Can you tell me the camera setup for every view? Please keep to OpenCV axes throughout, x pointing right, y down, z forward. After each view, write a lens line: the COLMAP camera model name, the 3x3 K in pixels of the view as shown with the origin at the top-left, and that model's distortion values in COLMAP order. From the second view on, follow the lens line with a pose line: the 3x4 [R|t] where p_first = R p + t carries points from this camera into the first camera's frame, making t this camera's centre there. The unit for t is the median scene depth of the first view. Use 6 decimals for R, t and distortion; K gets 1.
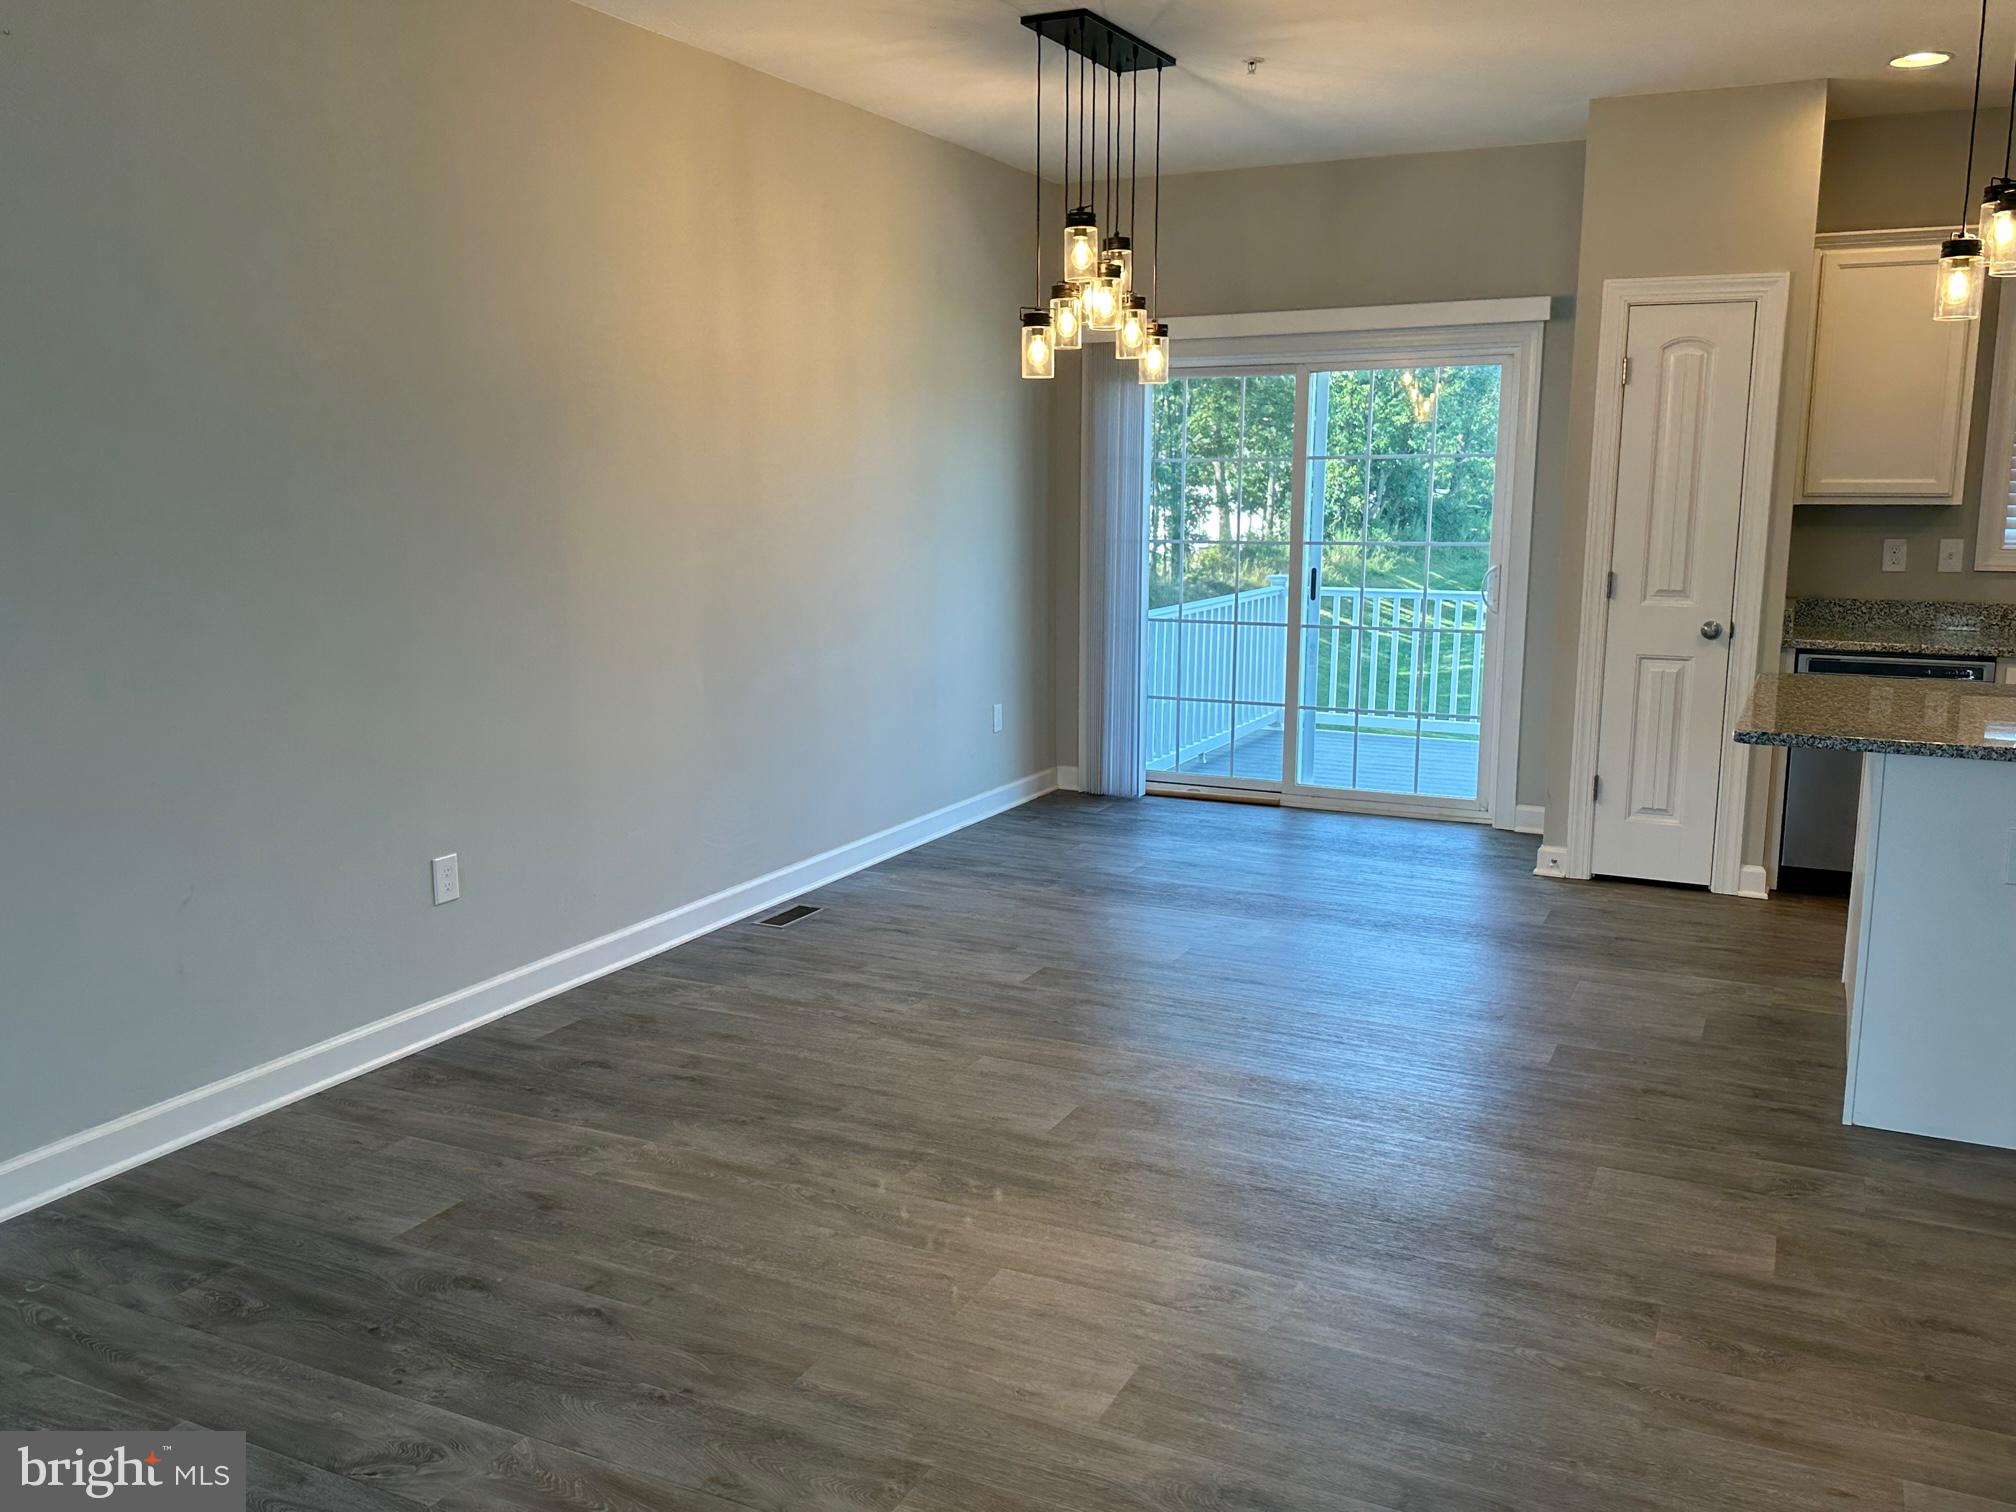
lens RADIAL K [[1655.7, 0, 1011.9], [0, 1655.7, 762.3], [0, 0, 1]] dist [0.037882, -0.050432]
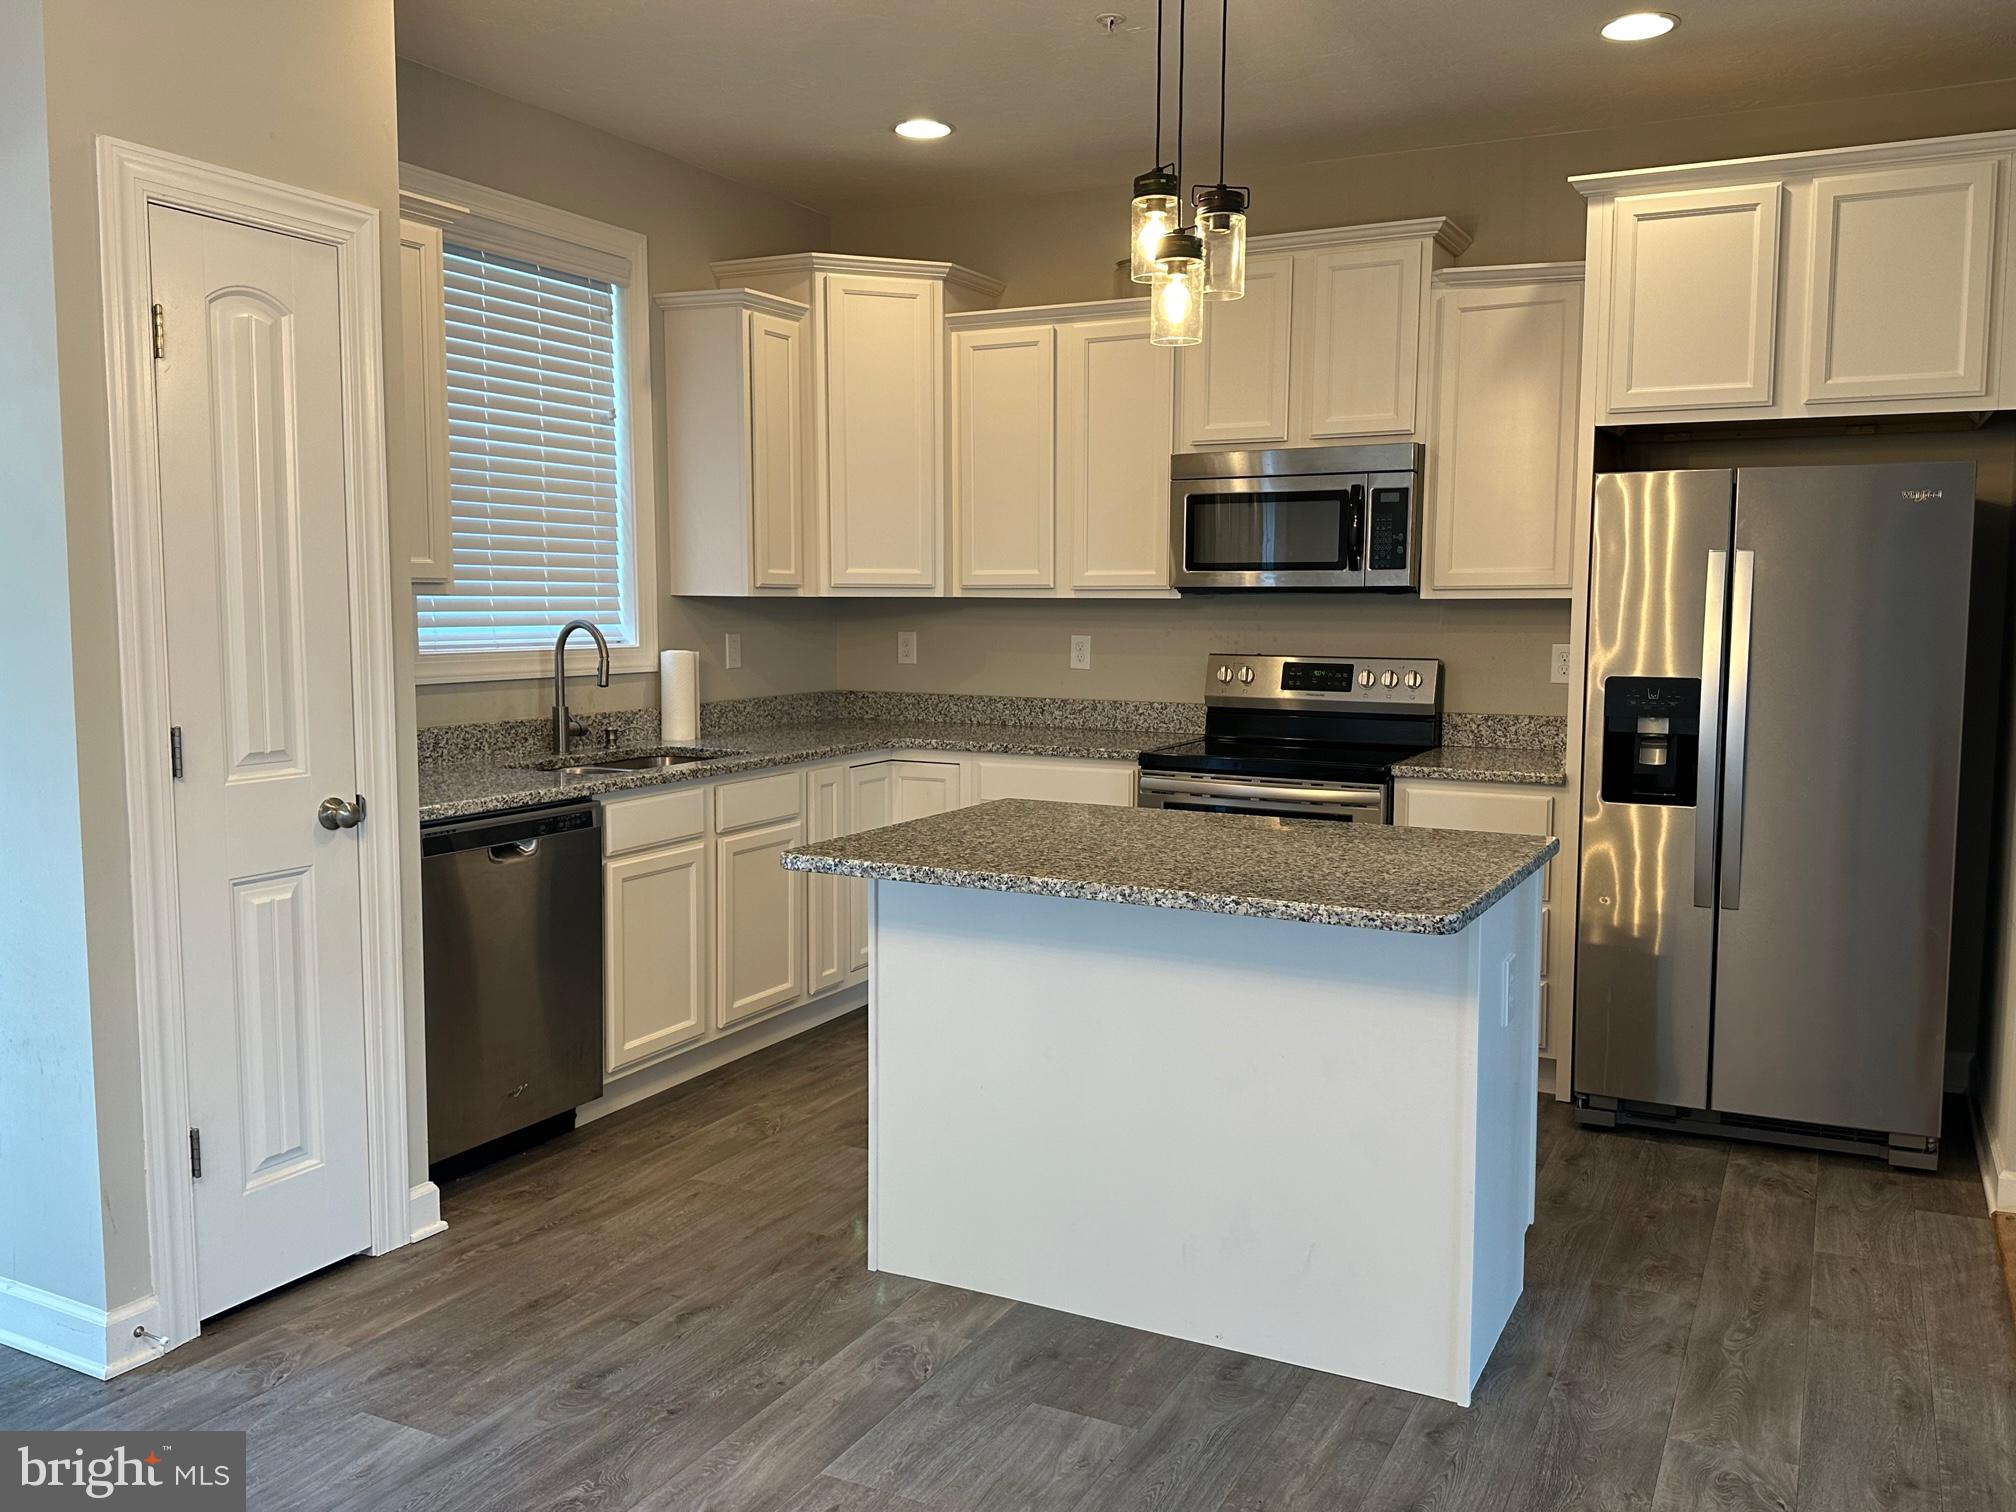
lens RADIAL K [[1655.7, 0, 1010.5], [0, 1655.7, 764.7], [0, 0, 1]] dist [0.037882, -0.050432]
pose [[0.016544, -0.105175, 0.994316, -0.138822], [0.168075, 0.980594, 0.100927, -0.113936], [-0.985635, 0.165450, 0.033900, 0.748211]]
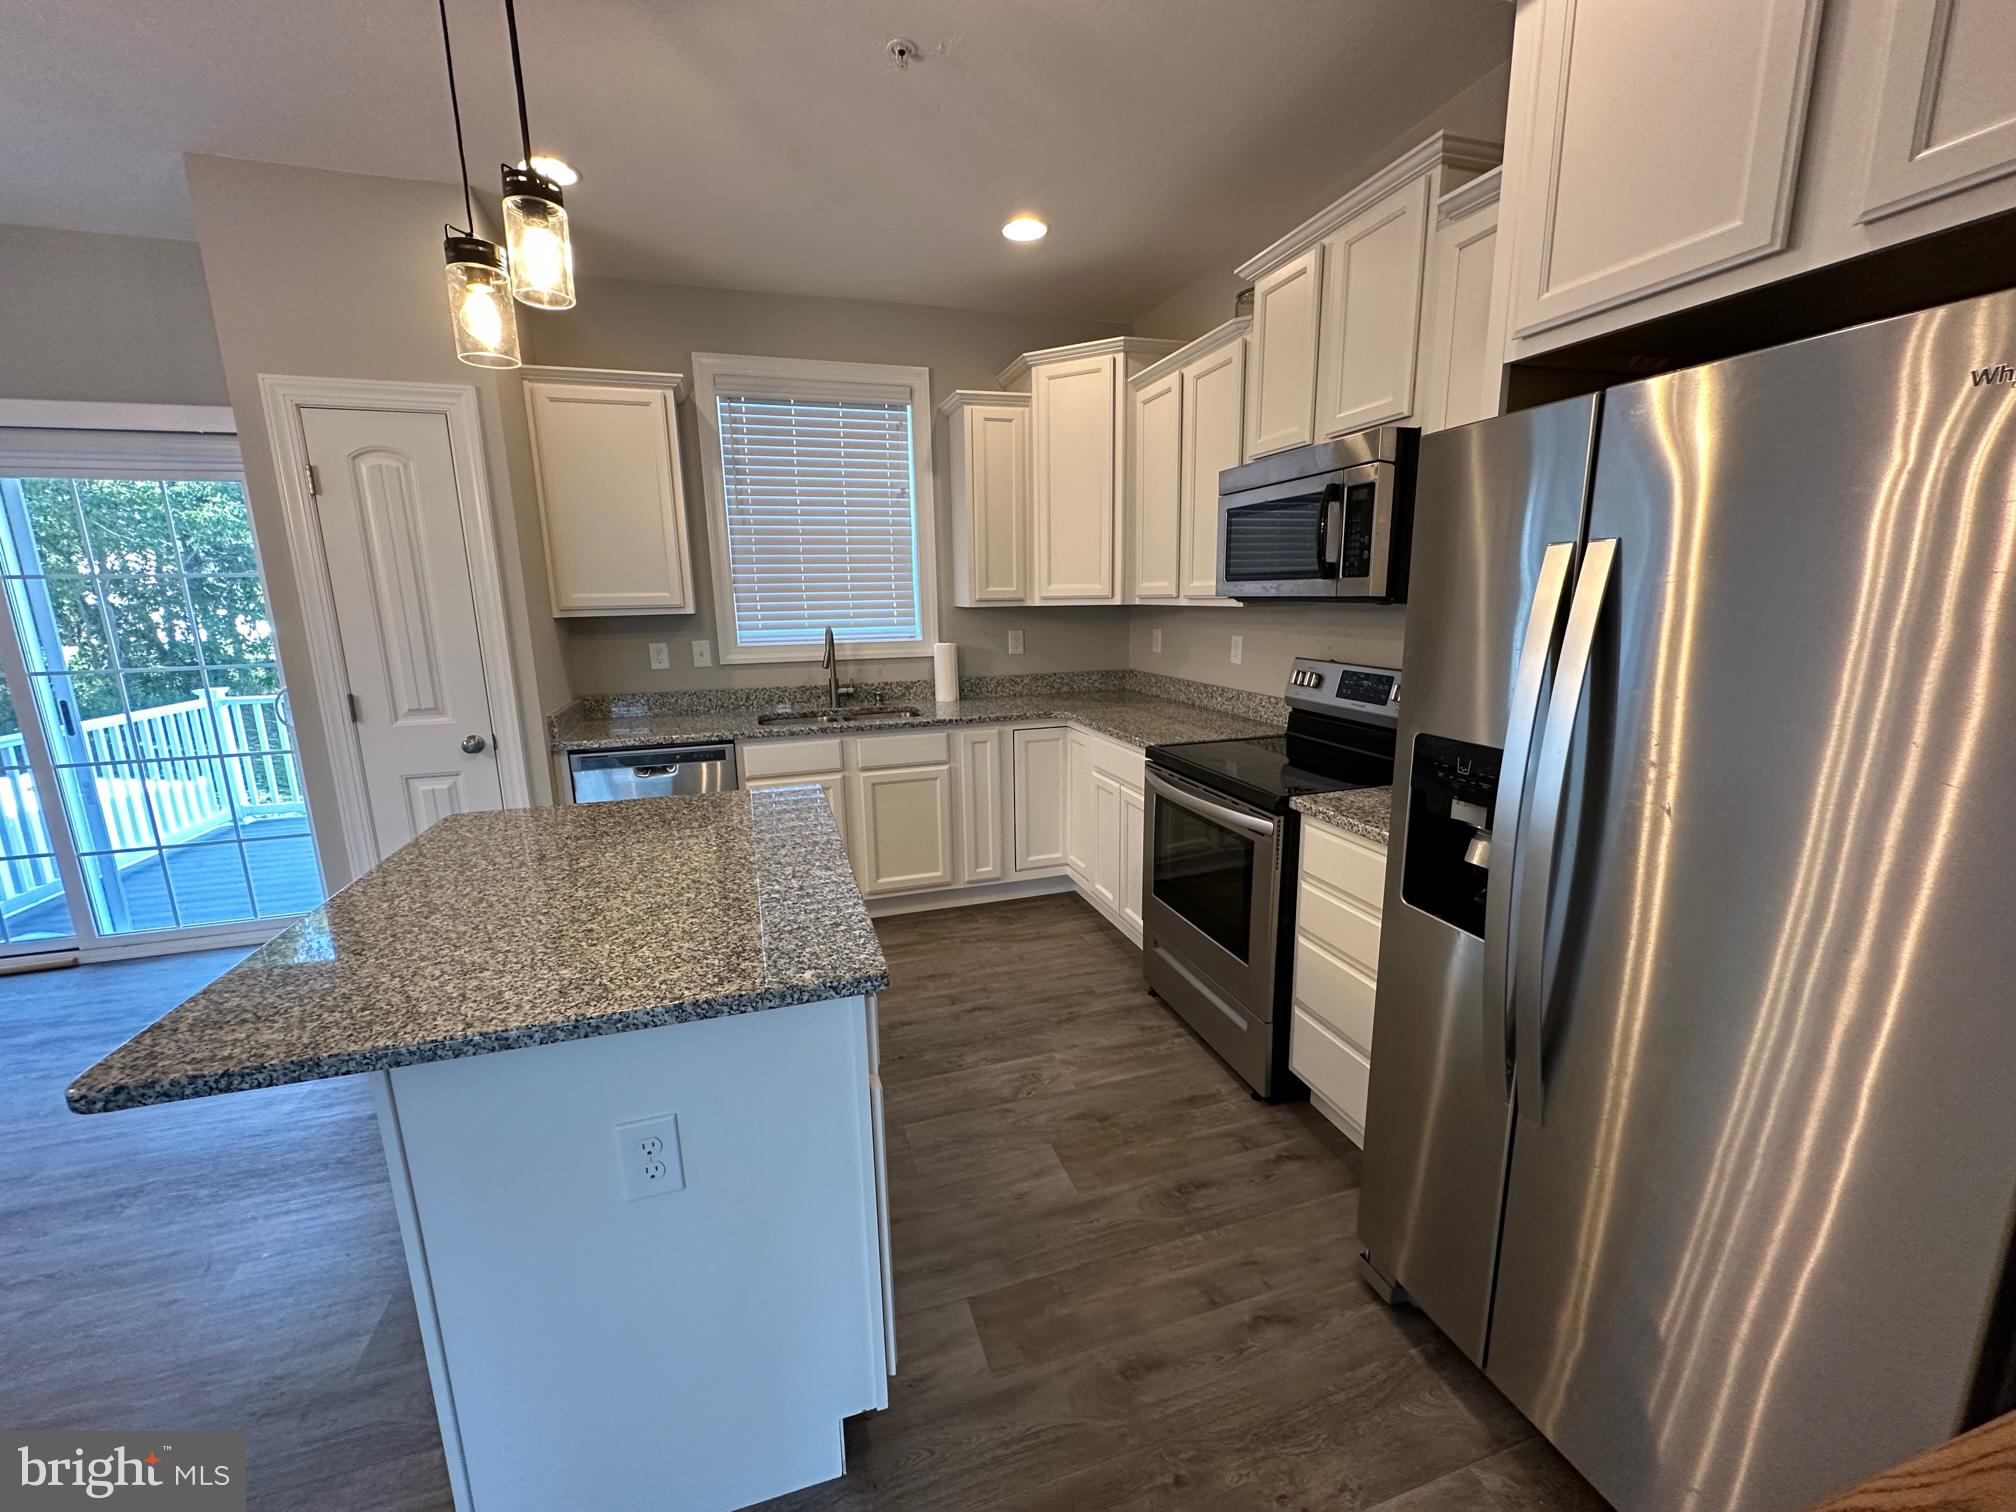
lens RADIAL K [[817.5, 0, 1001.9], [0, 817.5, 755.7], [0, 0, 1]] dist [0.000480, -0.000092]
pose [[0.730837, -0.148492, 0.666204, 0.321304], [0.138032, 0.988035, 0.068802, -0.062036], [-0.668449, 0.041675, 0.742589, 0.412213]]
